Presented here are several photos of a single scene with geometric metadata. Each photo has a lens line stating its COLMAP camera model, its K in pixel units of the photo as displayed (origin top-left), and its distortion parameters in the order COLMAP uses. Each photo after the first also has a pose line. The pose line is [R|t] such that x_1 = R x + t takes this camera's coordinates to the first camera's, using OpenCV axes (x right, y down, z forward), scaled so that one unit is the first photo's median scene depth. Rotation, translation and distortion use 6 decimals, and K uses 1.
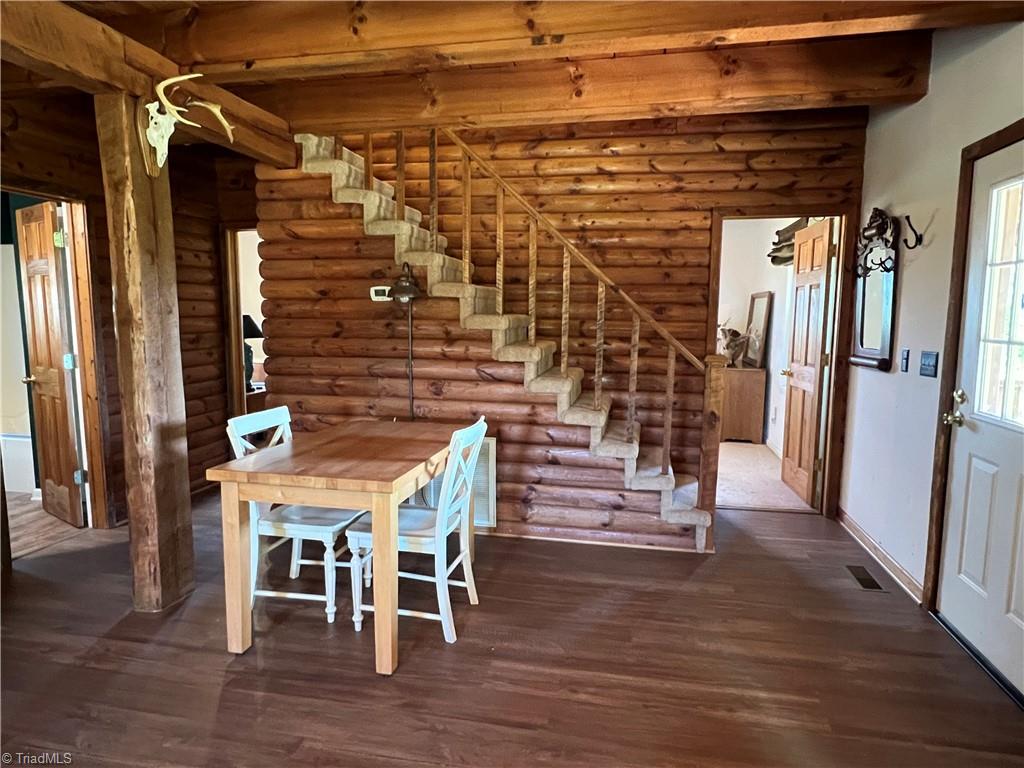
lens RADIAL K [[604.5, 0, 514.2], [0, 604.5, 382.5], [0, 0, 1]] dist [-0.000861, -0.000289]
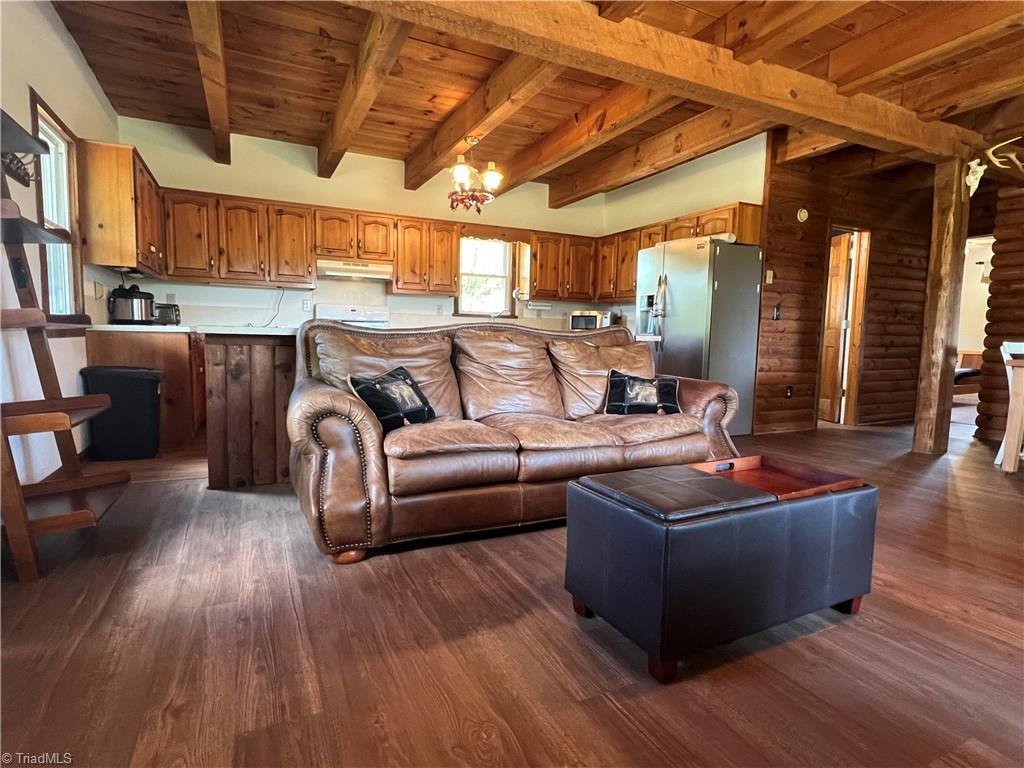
lens RADIAL K [[540.4, 0, 513.4], [0, 540.4, 384.8], [0, 0, 1]] dist [-0.002139, -0.000890]
pose [[0.609220, 0.076176, -0.789334, -0.113362], [-0.105046, 0.994356, 0.014886, 0.292098], [0.786013, 0.073848, 0.613783, -0.929387]]
